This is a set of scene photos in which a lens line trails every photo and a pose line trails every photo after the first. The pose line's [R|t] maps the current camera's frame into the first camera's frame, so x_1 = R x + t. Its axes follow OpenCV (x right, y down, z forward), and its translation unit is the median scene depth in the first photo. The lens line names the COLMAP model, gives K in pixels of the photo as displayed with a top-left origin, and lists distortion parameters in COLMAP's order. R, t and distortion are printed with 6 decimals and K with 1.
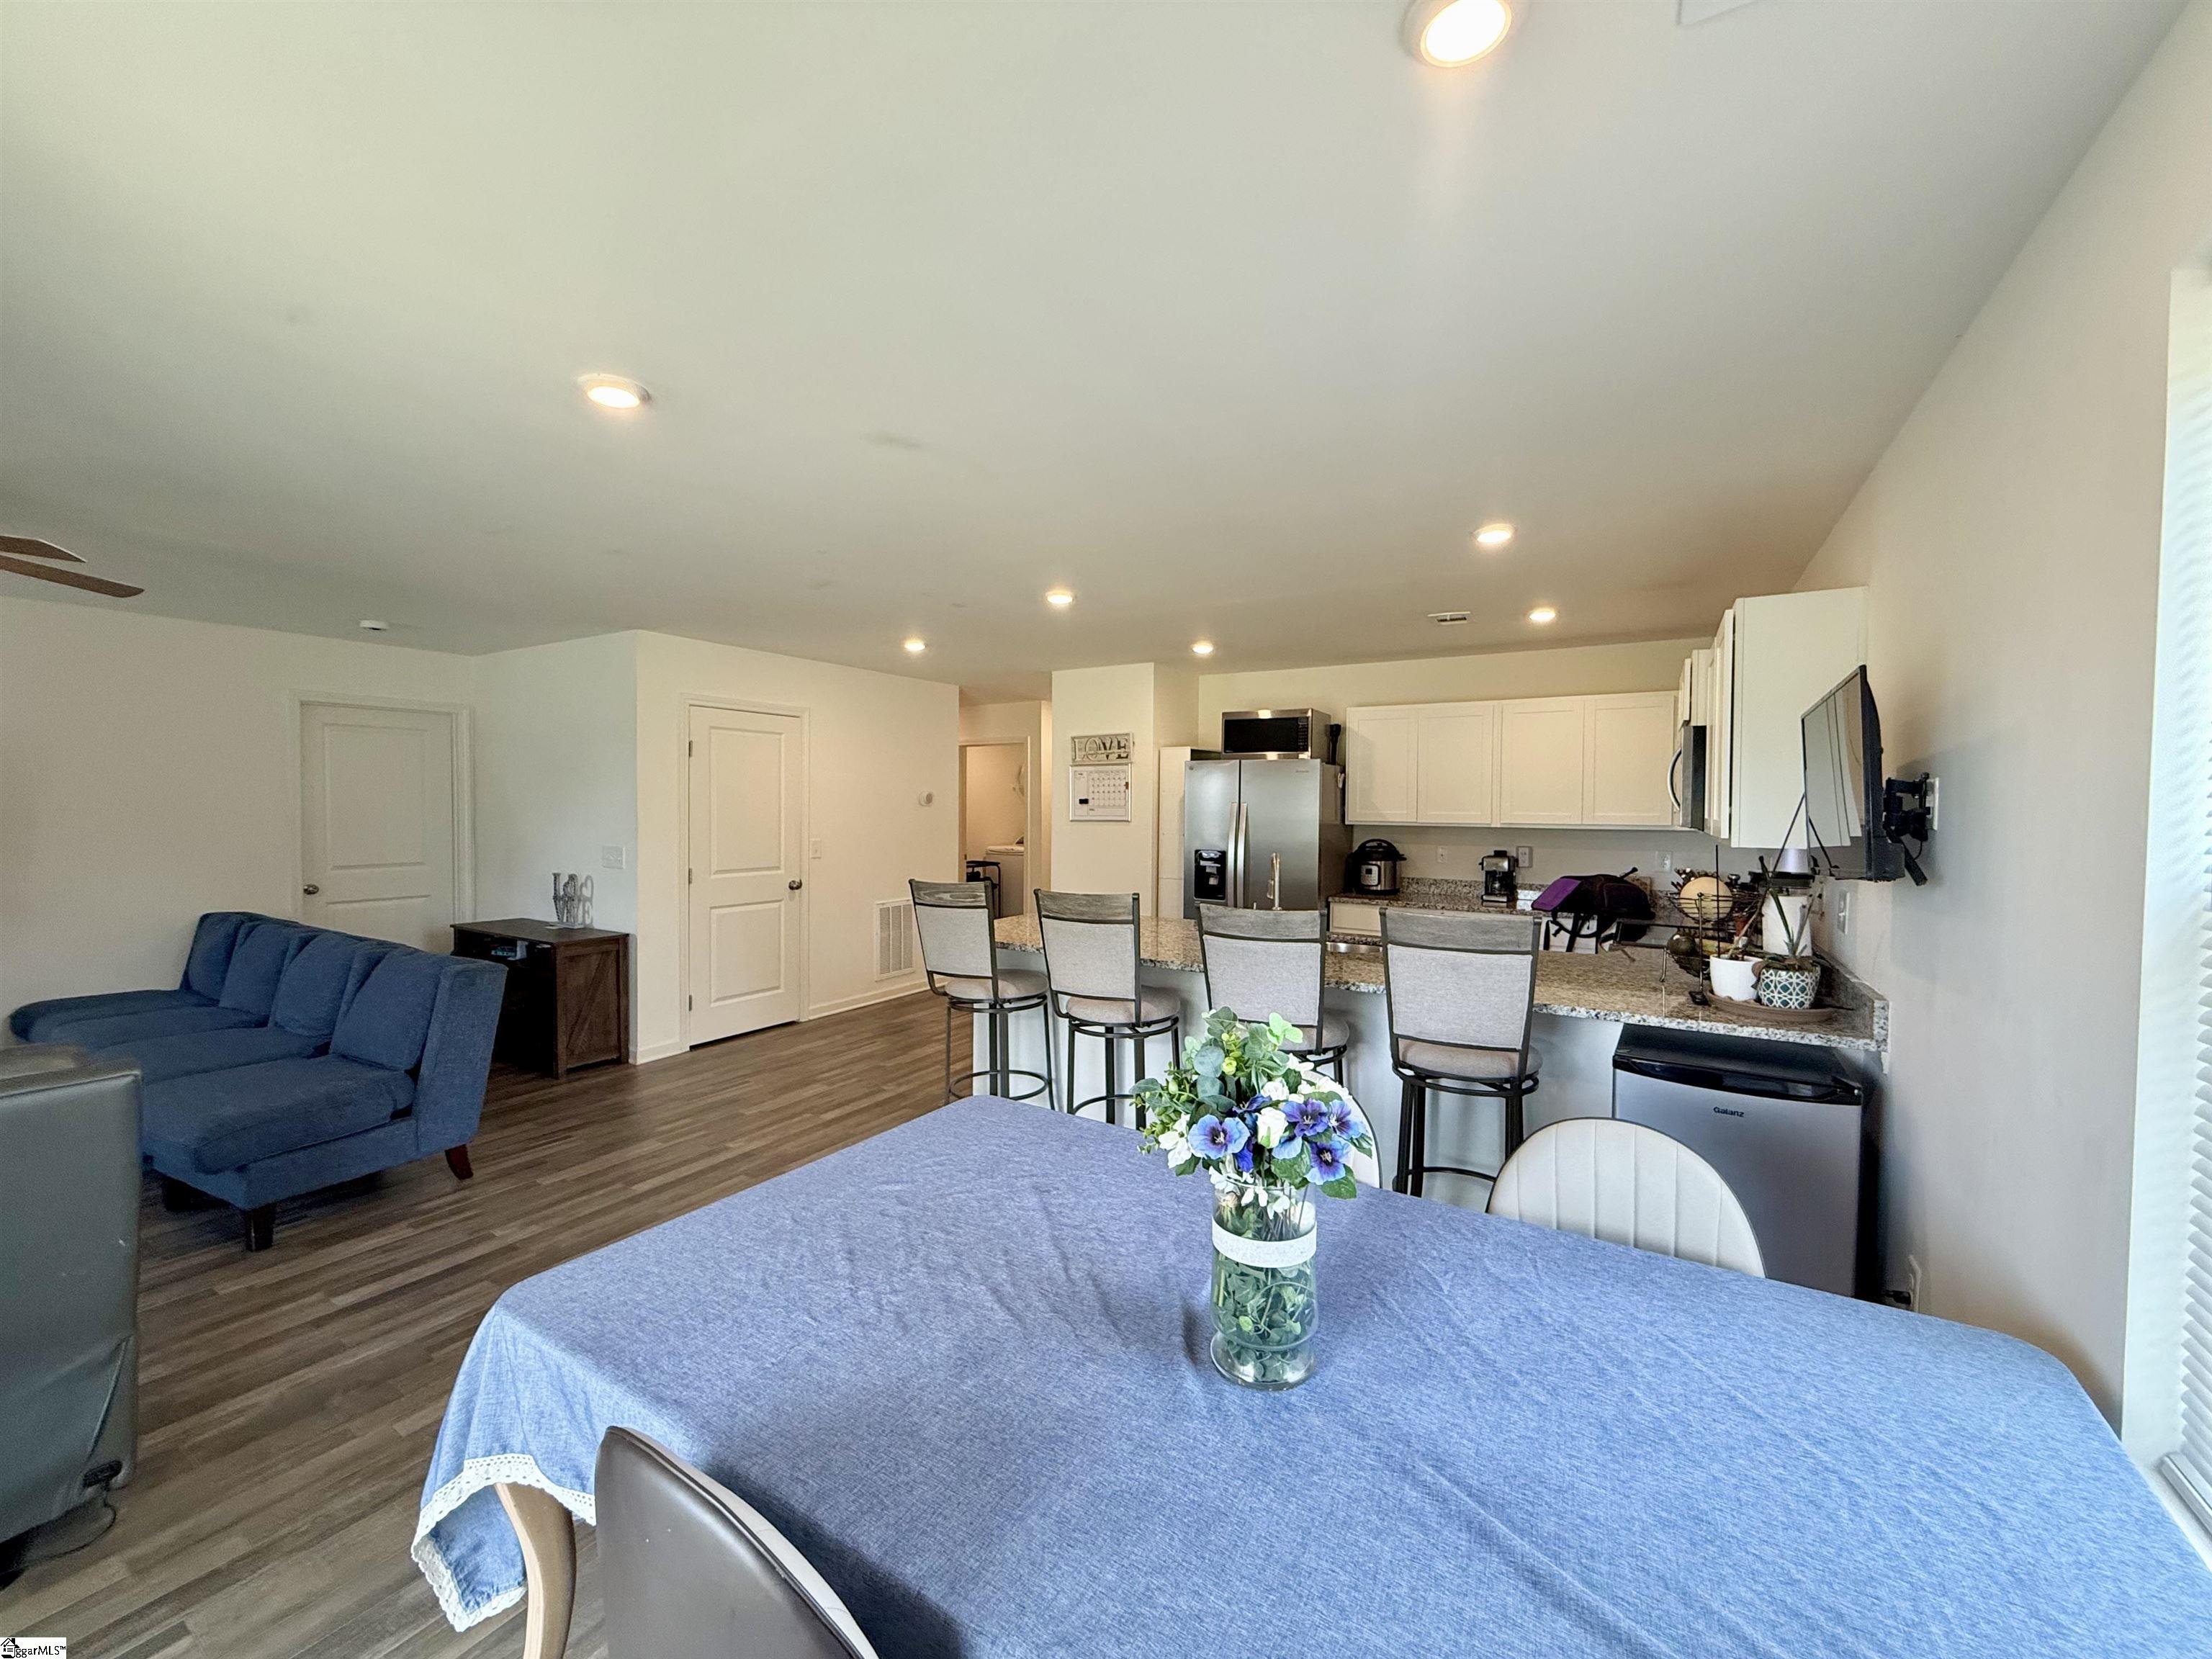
lens RADIAL K [[879.9, 0, 1092.2], [0, 879.9, 820.7], [0, 0, 1]] dist [-0.001607, -0.000309]
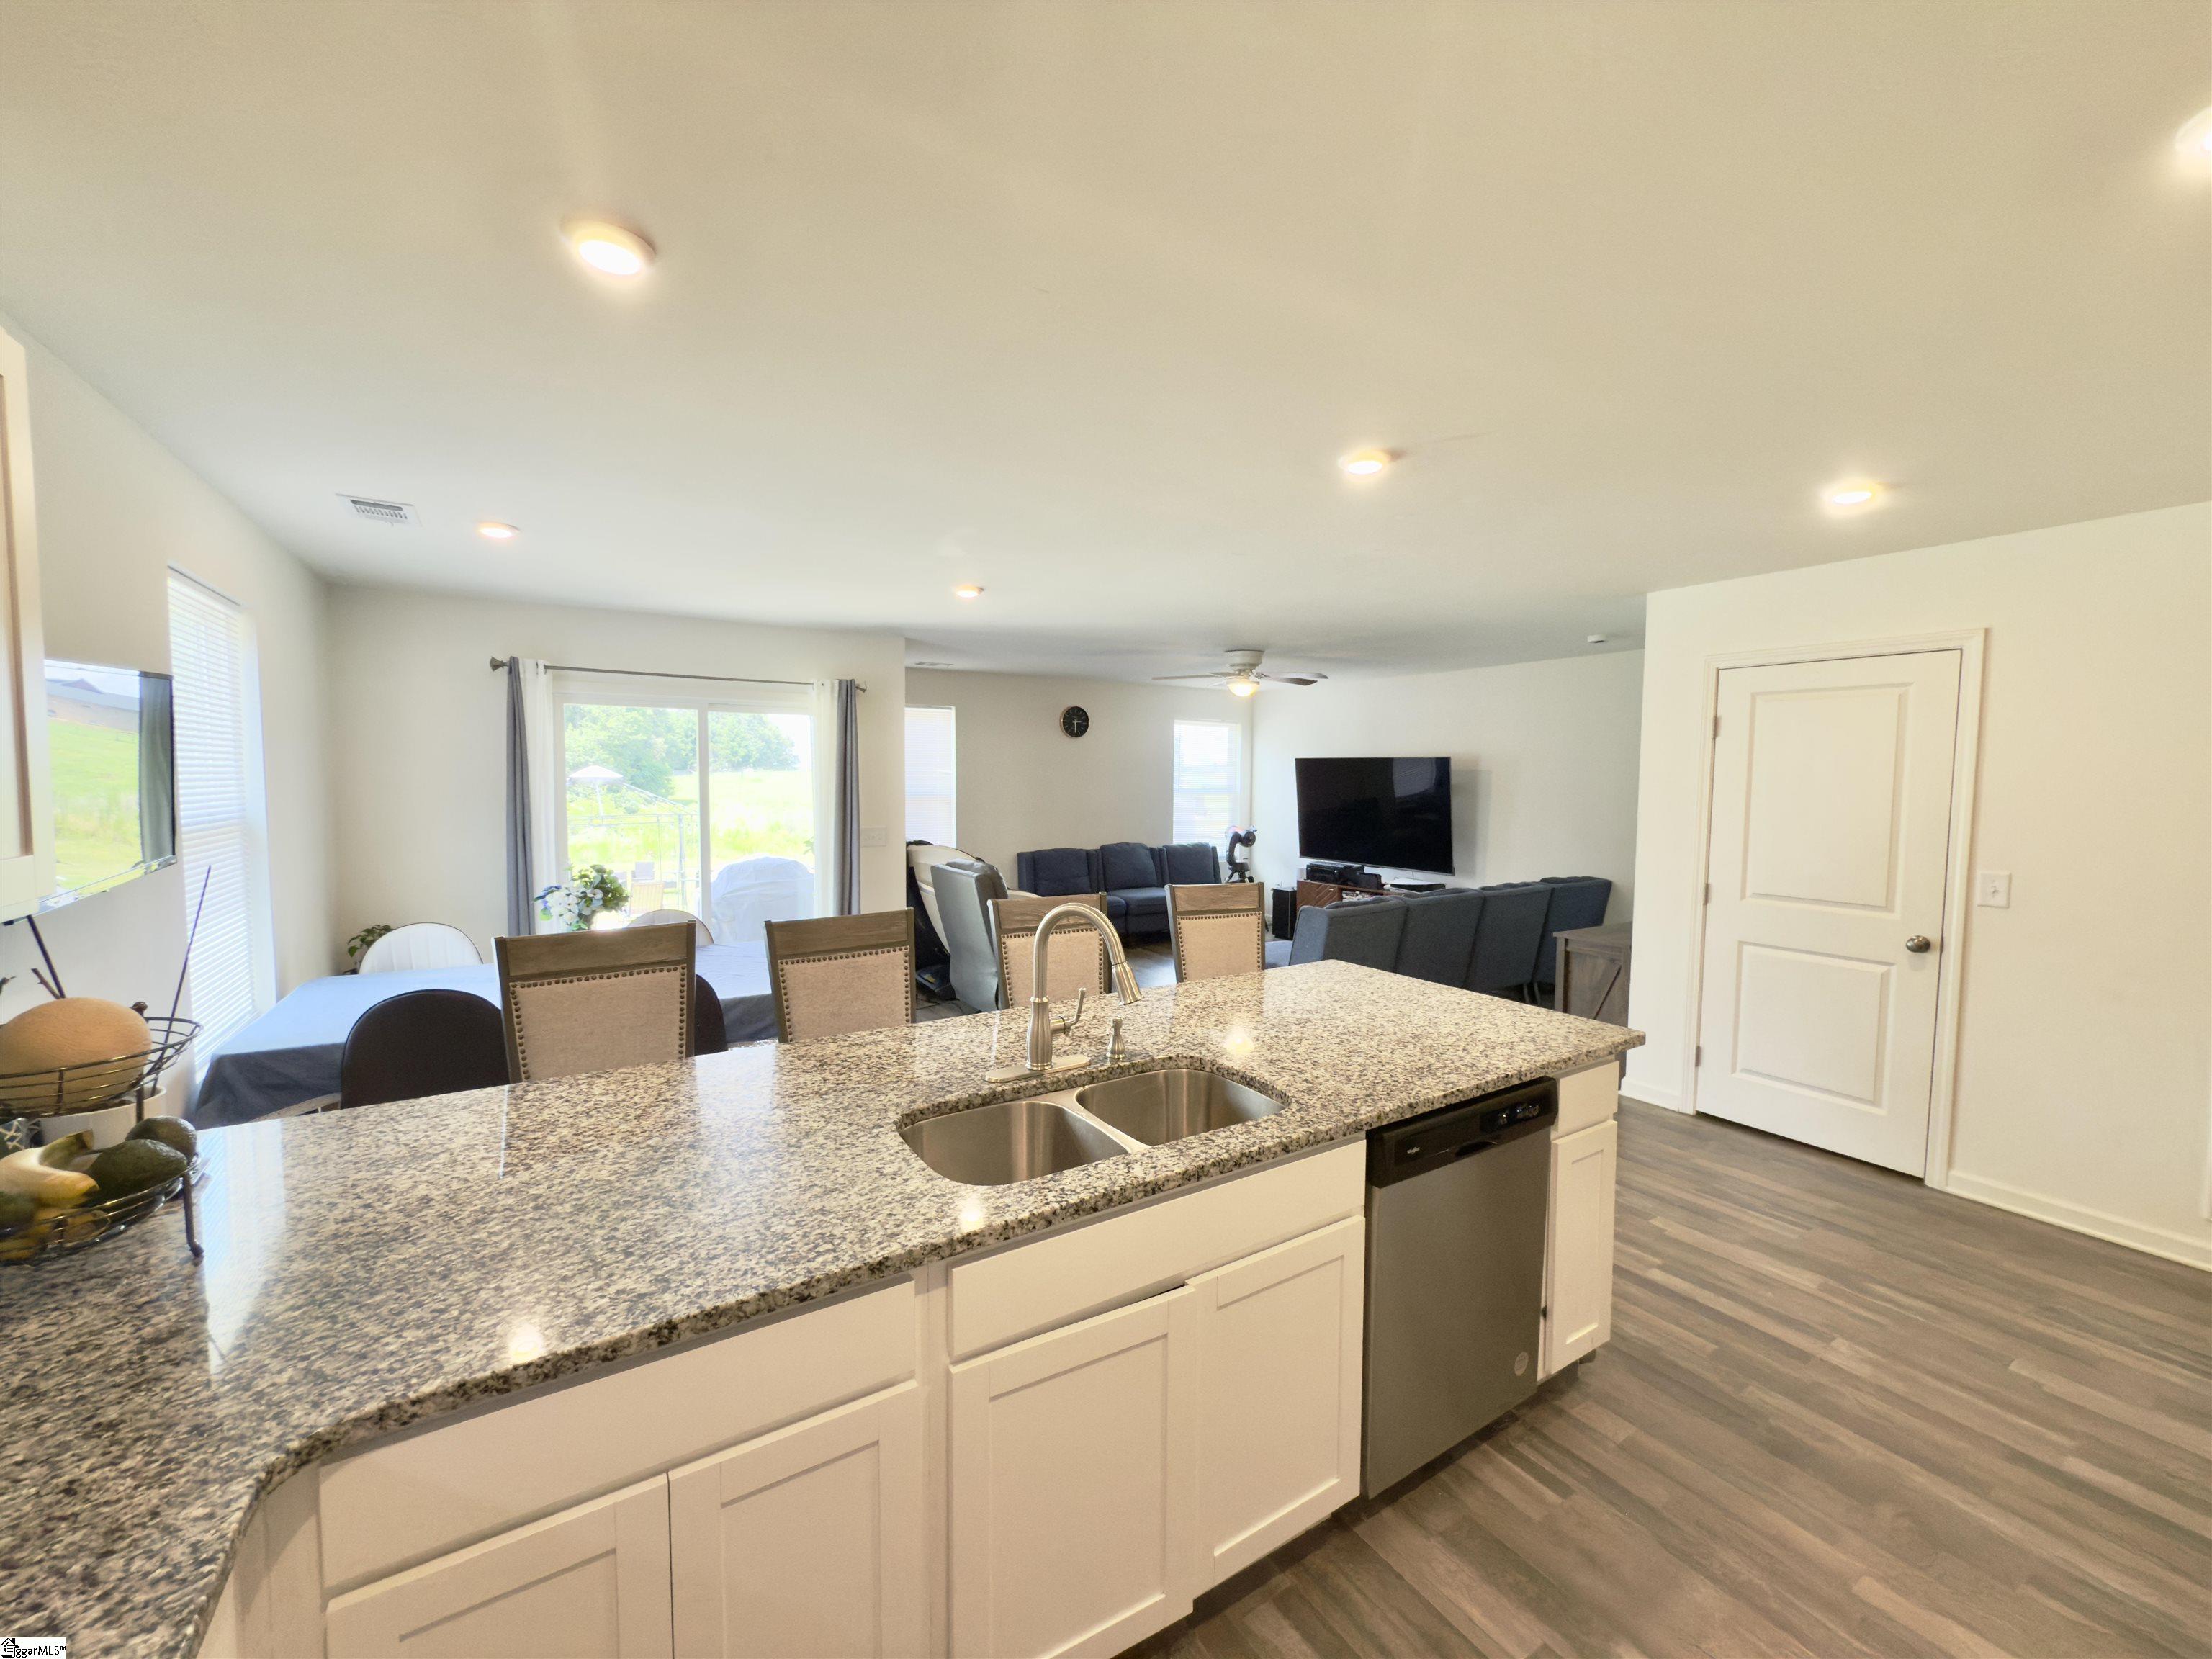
lens RADIAL K [[879.9, 0, 1107.0], [0, 879.9, 825.2], [0, 0, 1]] dist [-0.001607, -0.000309]
pose [[-0.438655, 0.041594, -0.897692, 0.502336], [-0.025211, 0.997966, 0.058559, -0.031118], [0.898302, 0.048318, -0.436714, 0.939553]]
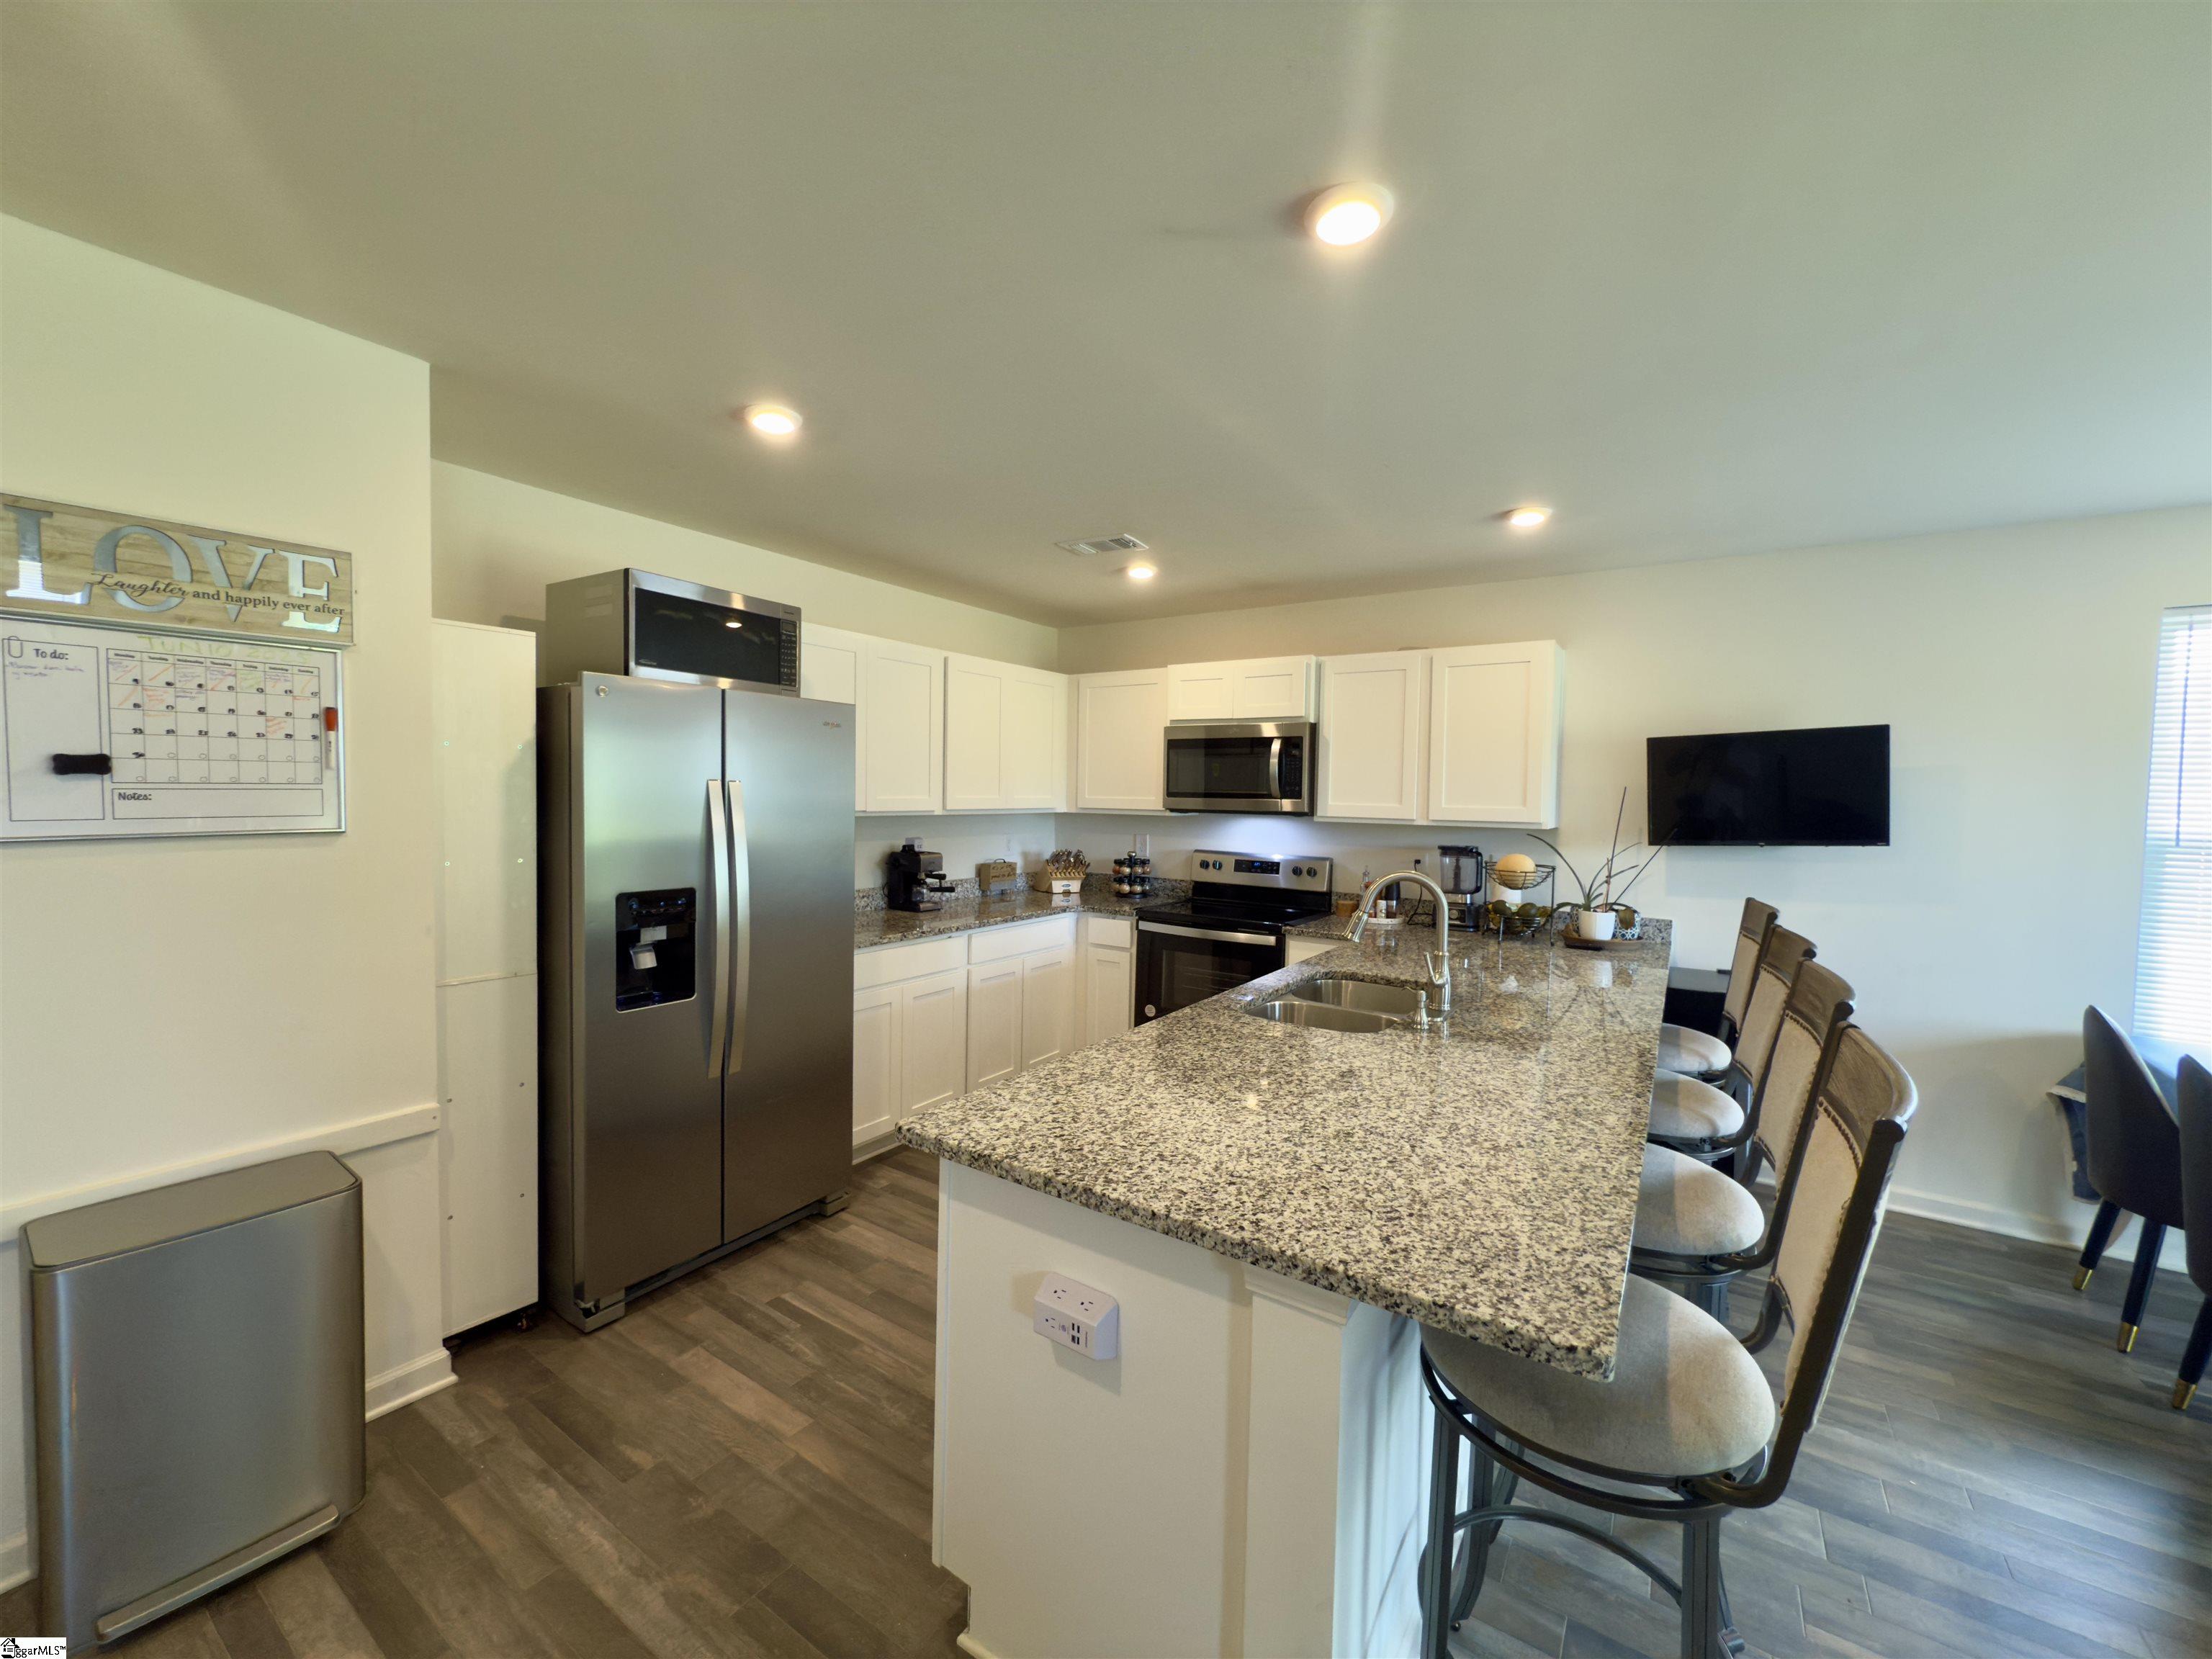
lens RADIAL K [[879.9, 0, 1106.9], [0, 879.9, 829.3], [0, 0, 1]] dist [-0.001607, -0.000309]
pose [[0.030012, -0.048399, 0.998377, -0.337389], [-0.001472, 0.998824, 0.048465, -0.020794], [-0.999548, -0.002924, 0.029906, 0.913675]]
